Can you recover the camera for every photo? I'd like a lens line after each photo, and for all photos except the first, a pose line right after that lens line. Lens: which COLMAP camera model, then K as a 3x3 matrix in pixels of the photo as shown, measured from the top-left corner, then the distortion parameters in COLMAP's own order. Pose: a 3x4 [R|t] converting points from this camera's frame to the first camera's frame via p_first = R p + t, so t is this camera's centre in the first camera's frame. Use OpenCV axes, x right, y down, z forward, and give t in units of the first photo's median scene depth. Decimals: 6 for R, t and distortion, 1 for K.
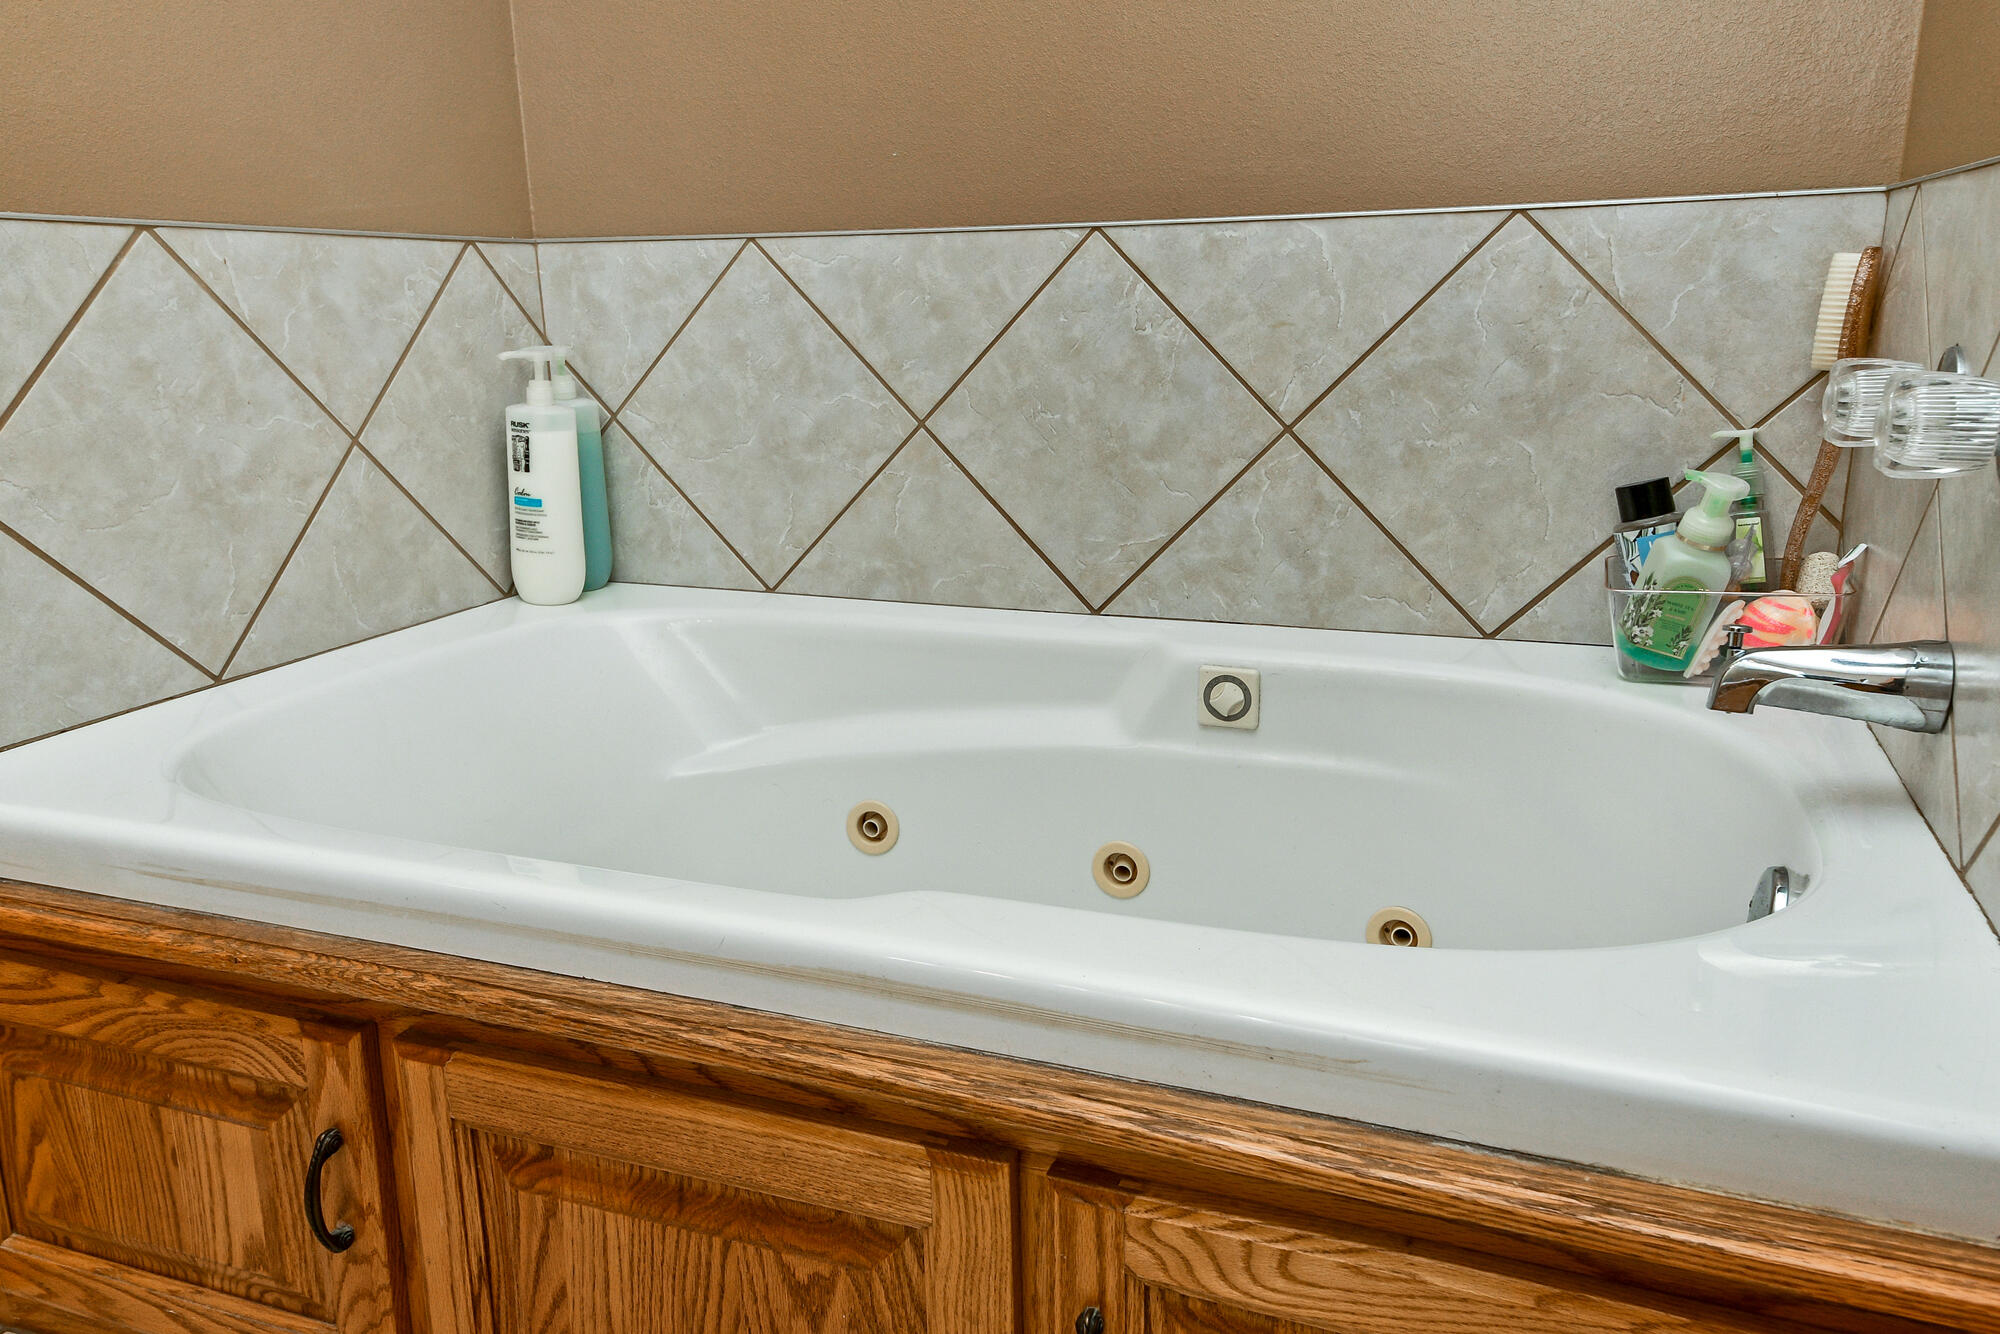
lens RADIAL K [[1458.6, 0, 986.7], [0, 1458.6, 672.1], [0, 0, 1]] dist [0.054479, 0.000642]
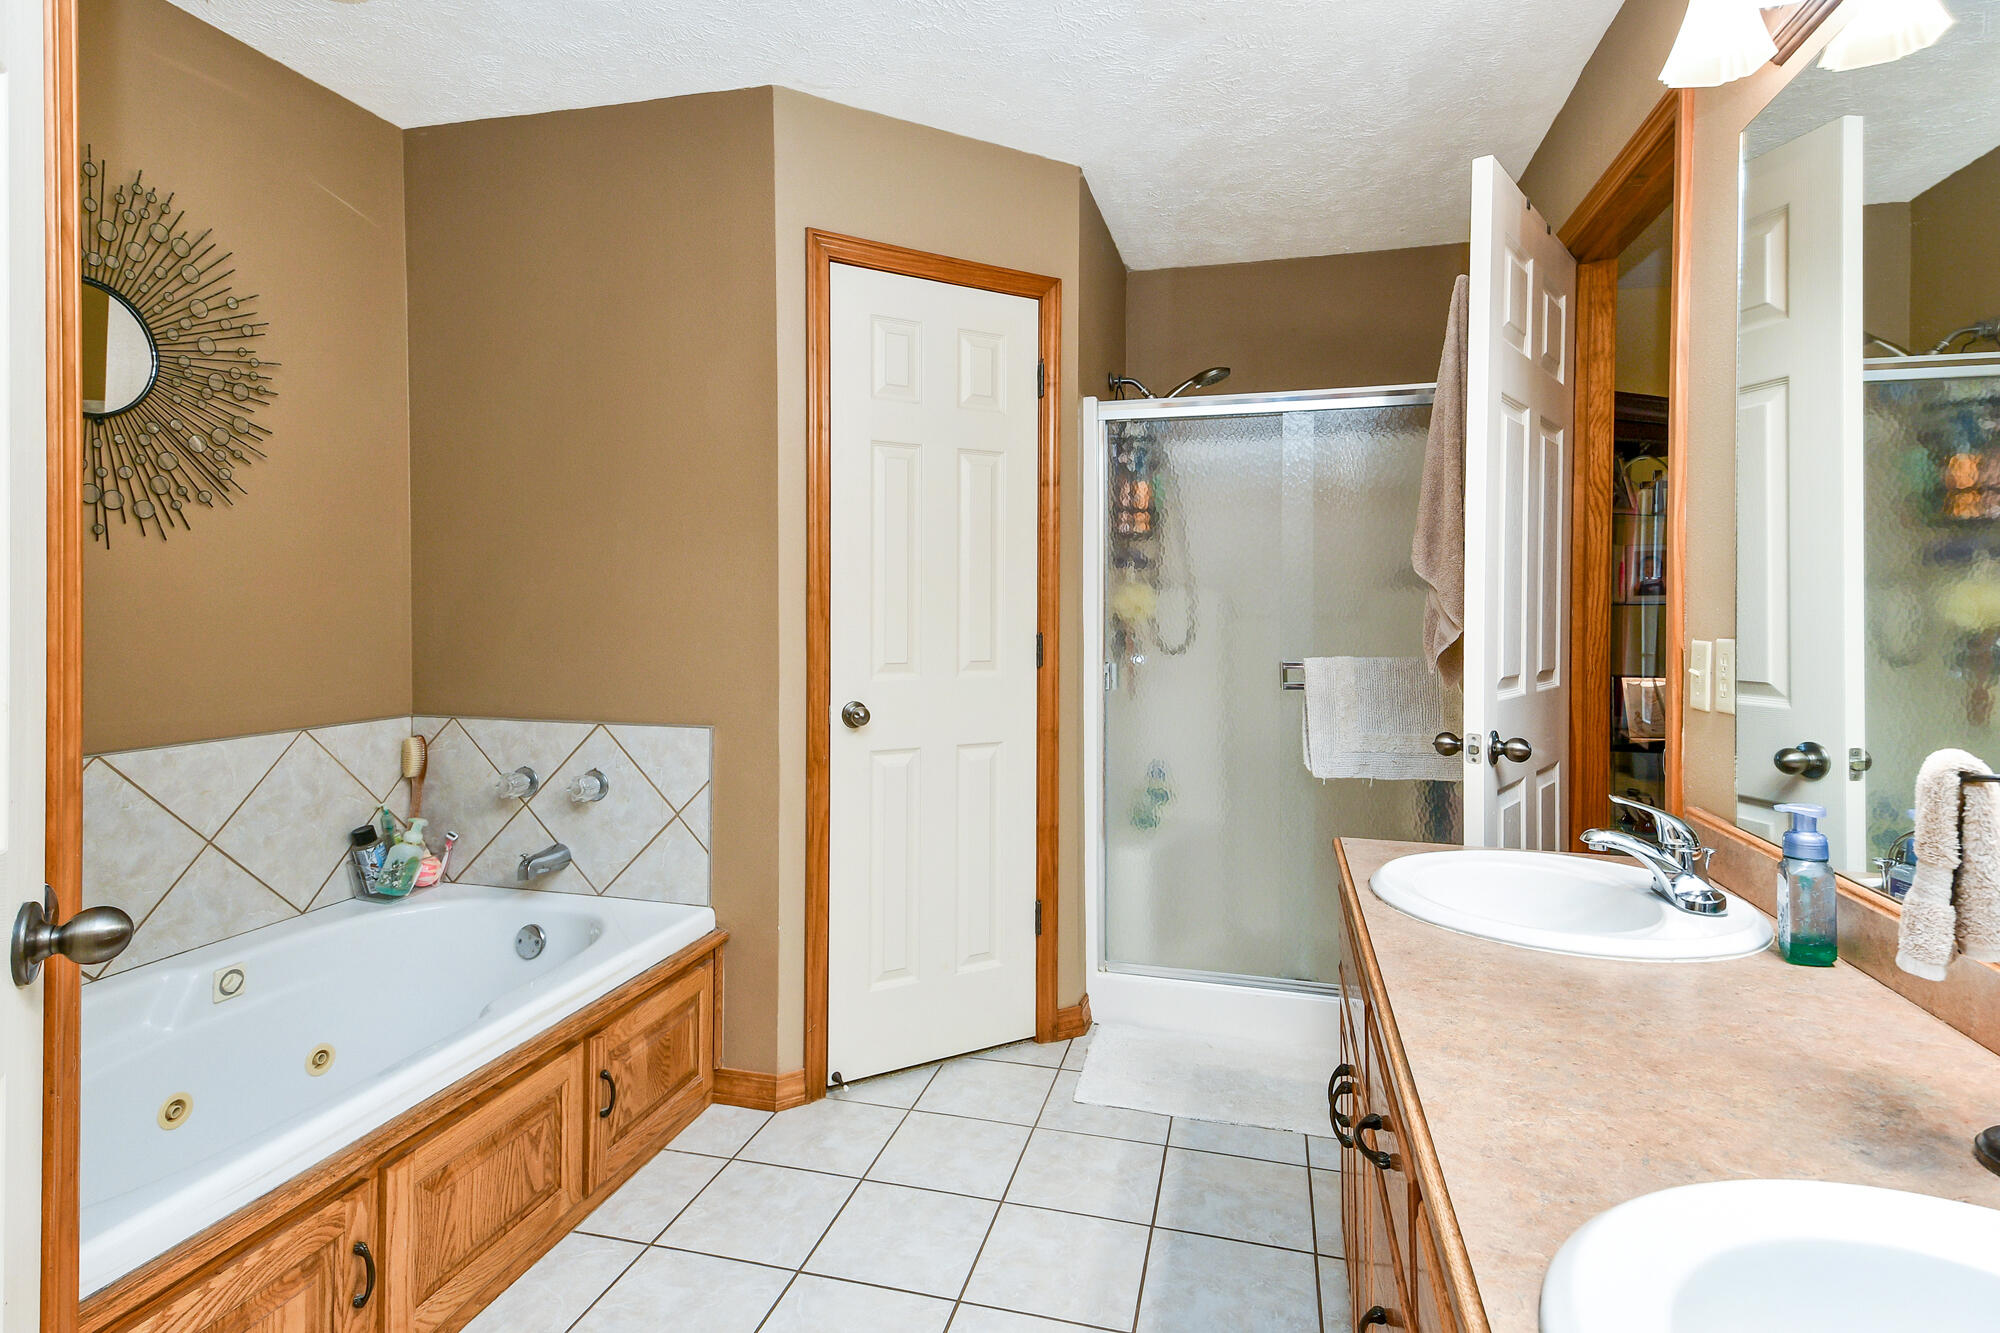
lens RADIAL K [[1057.0, 0, 1004.6], [0, 1057.0, 601.5], [0, 0, 1]] dist [0.002694, -0.001561]
pose [[-0.118768, 0.013260, 0.992833, -1.402733], [0.255333, 0.966692, 0.017634, -0.241577], [-0.959531, 0.255597, -0.118198, 0.059150]]
